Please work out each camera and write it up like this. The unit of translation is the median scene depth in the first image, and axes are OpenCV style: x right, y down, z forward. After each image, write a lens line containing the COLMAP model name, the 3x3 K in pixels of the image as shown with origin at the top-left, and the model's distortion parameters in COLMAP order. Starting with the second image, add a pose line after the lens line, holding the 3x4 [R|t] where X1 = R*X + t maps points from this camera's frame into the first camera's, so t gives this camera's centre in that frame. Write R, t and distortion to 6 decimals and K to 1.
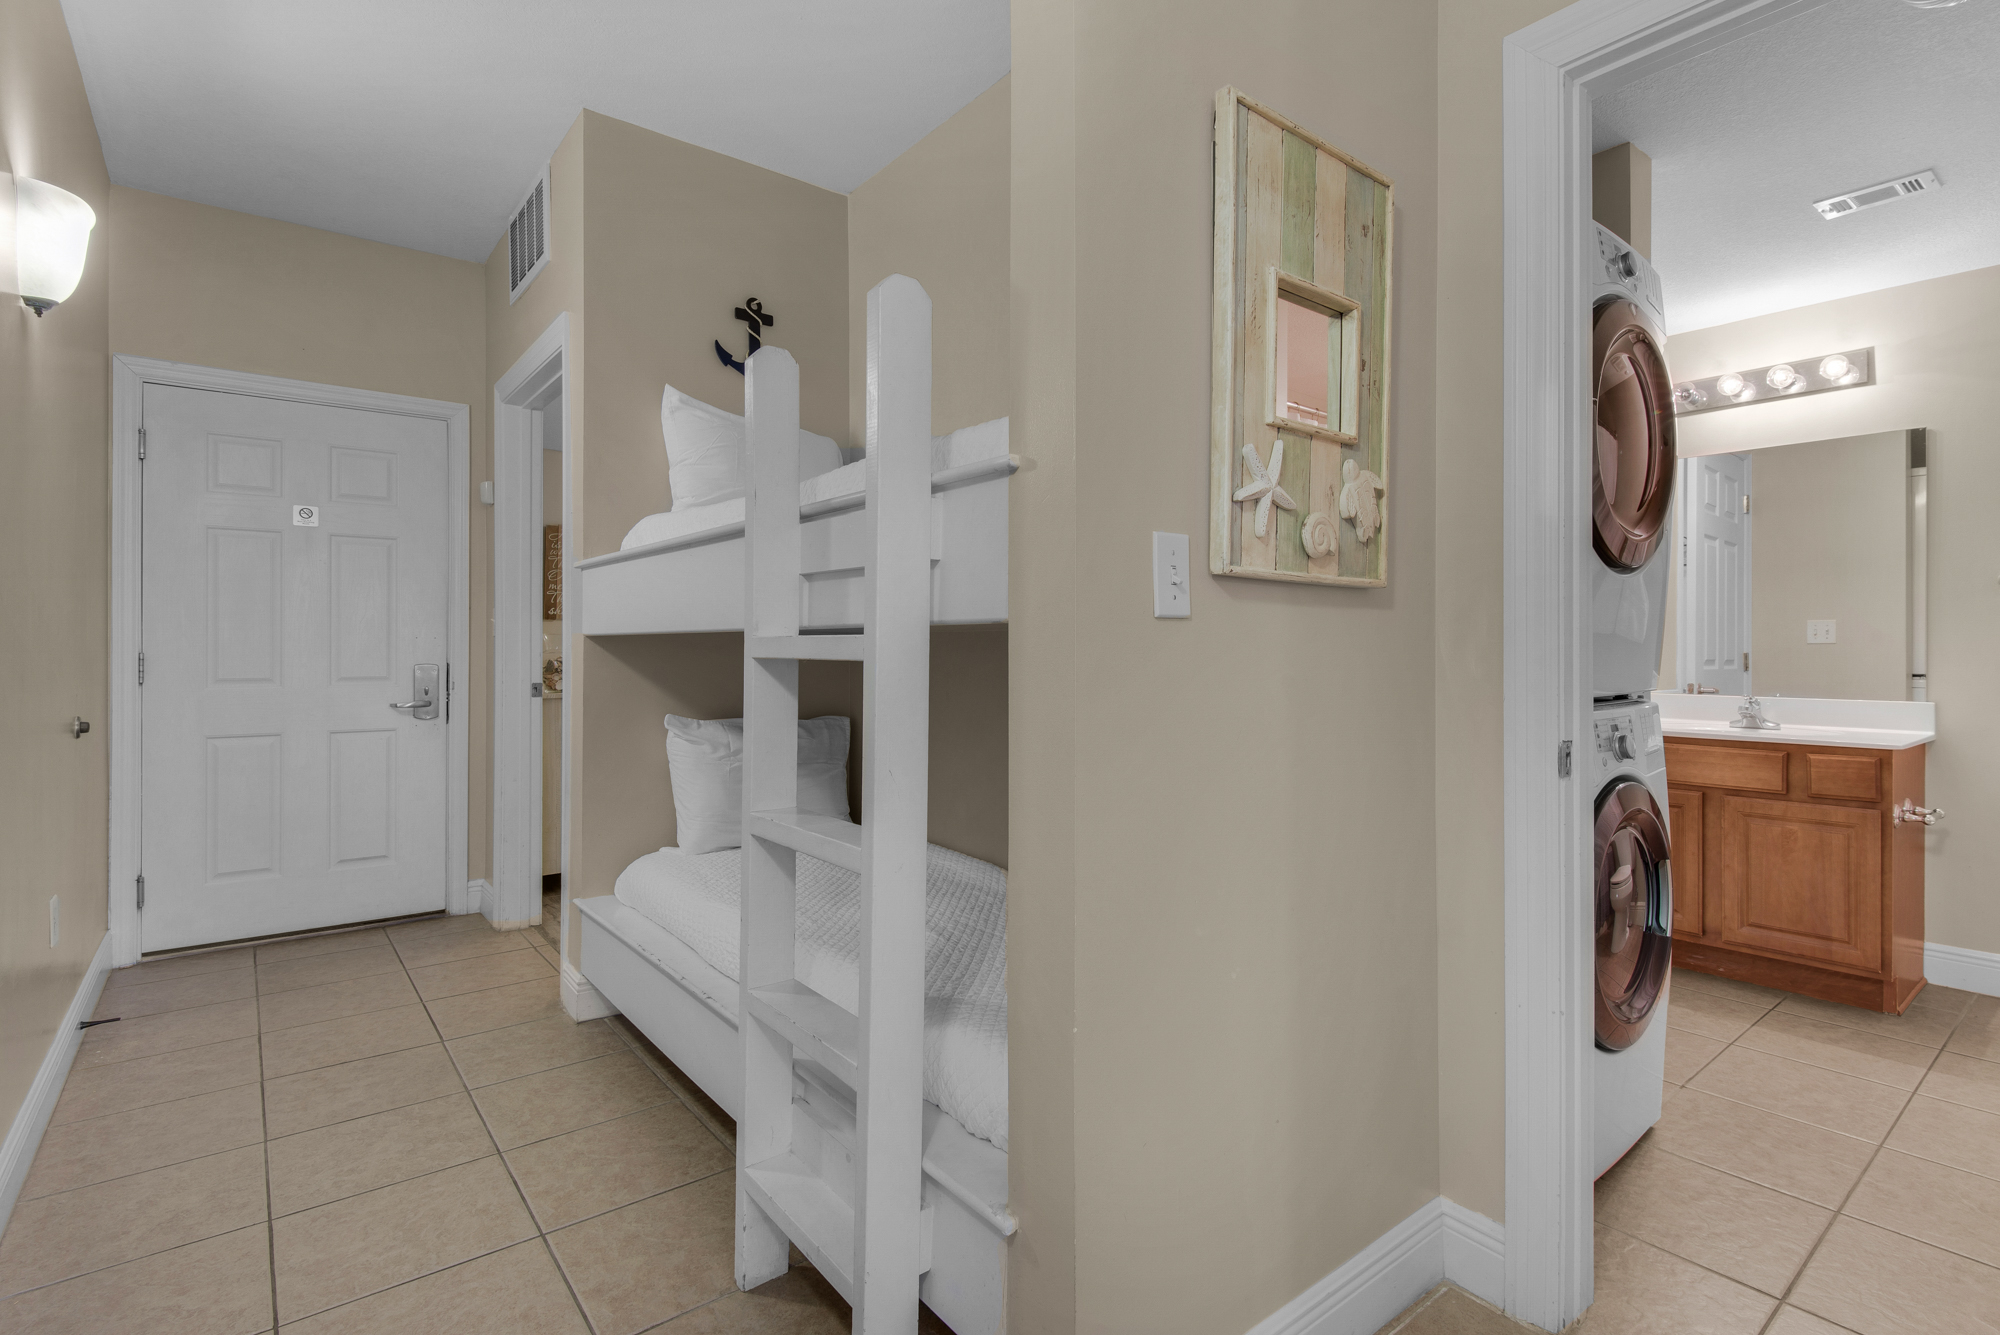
lens RADIAL K [[980.9, 0, 1075.0], [0, 980.9, 641.3], [0, 0, 1]] dist [0.015628, -0.009544]
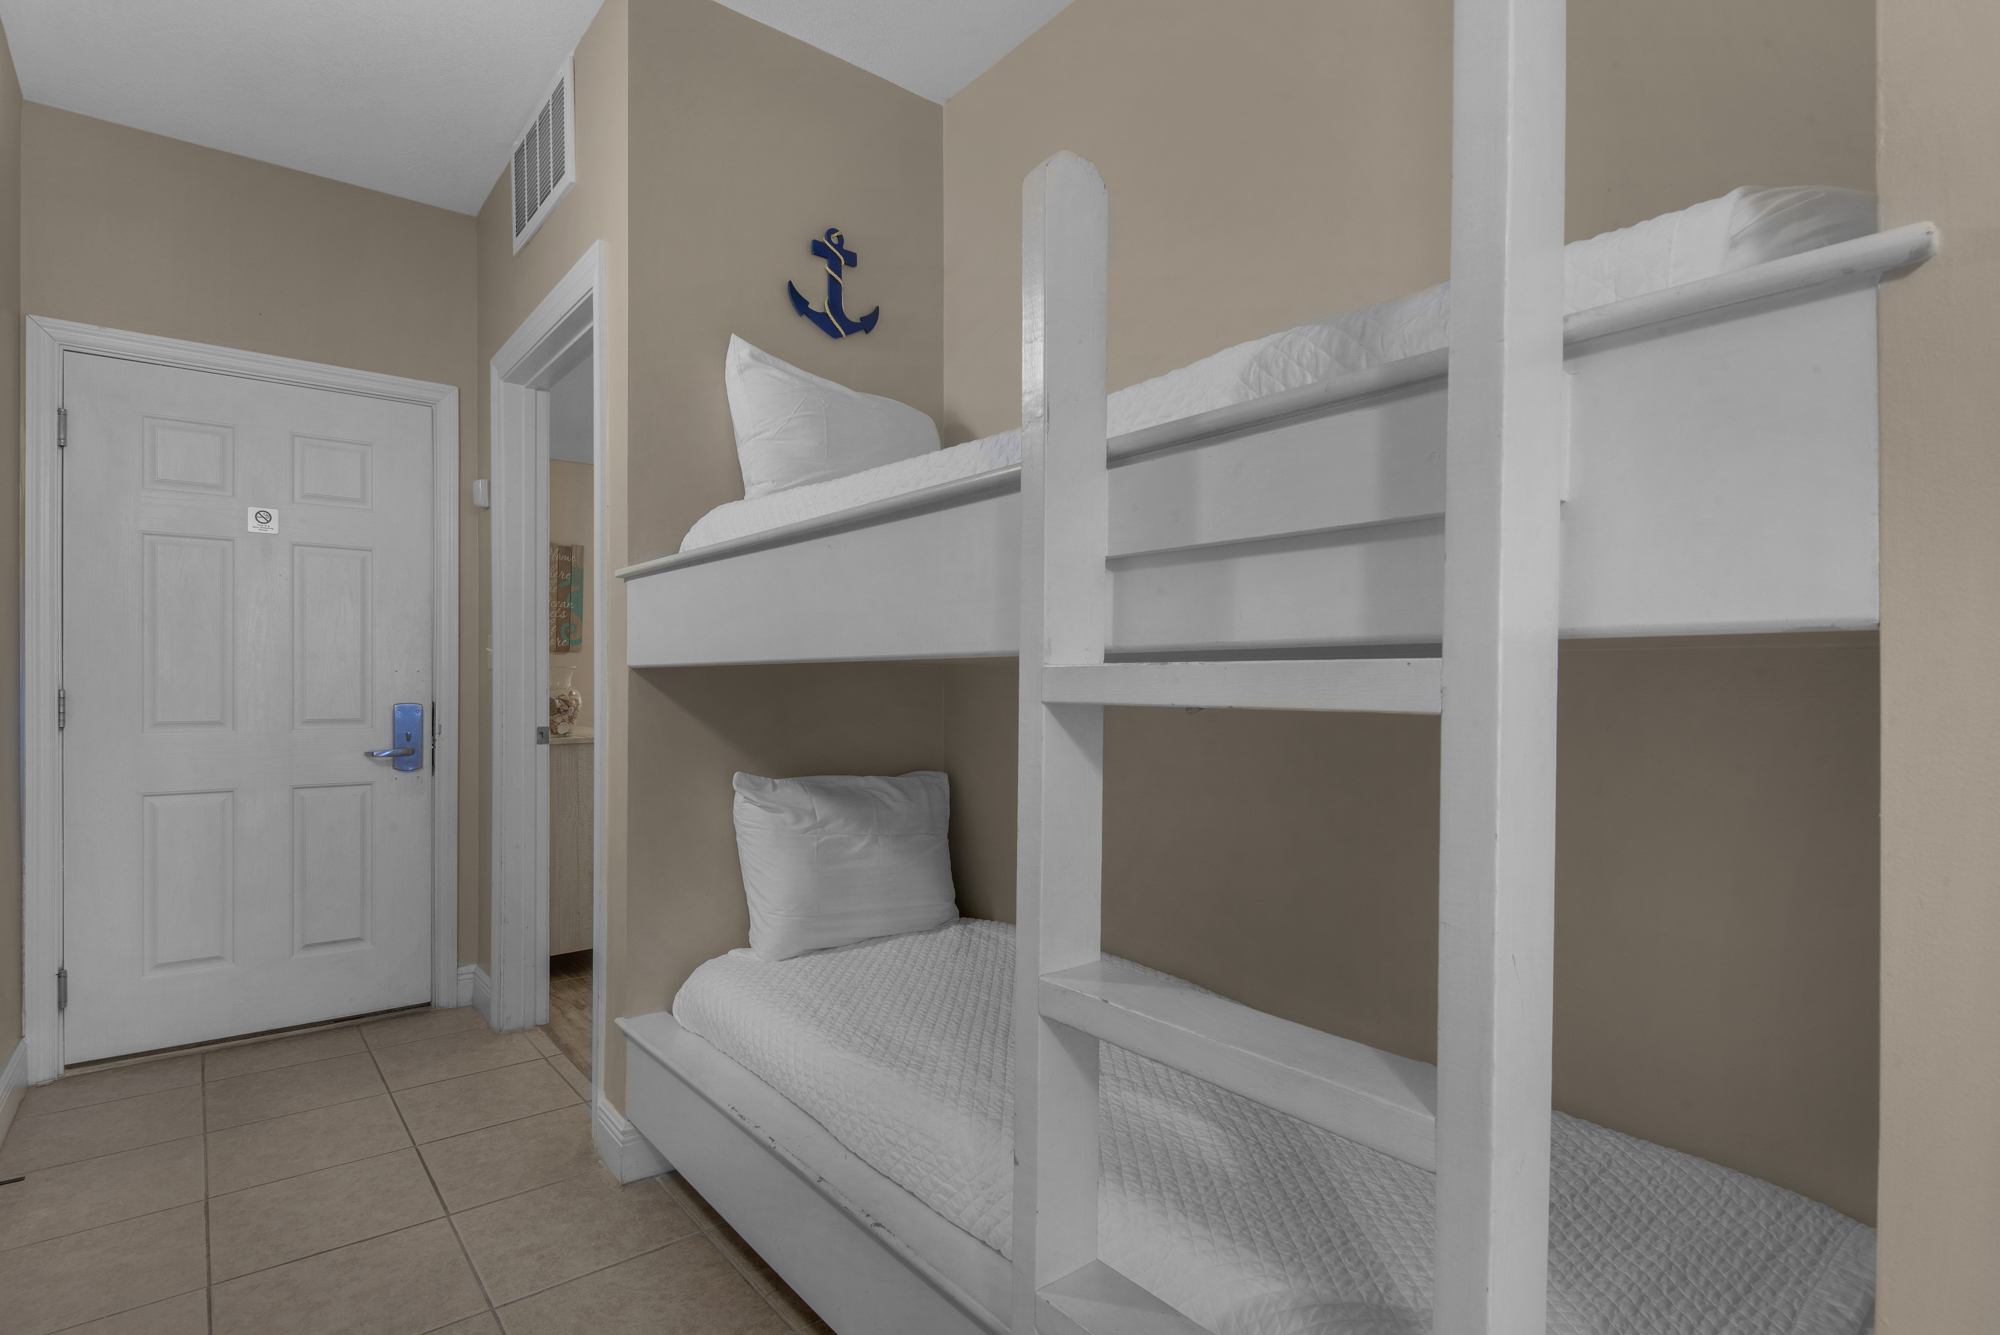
lens RADIAL K [[995.5, 0, 1007.7], [0, 995.5, 680.9], [0, 0, 1]] dist [0.009152, -0.007254]
pose [[0.999783, 0.000457, -0.020810, -0.175767], [-0.000361, 0.999989, 0.004626, 0.000782], [0.020812, -0.004618, 0.999773, 0.223464]]
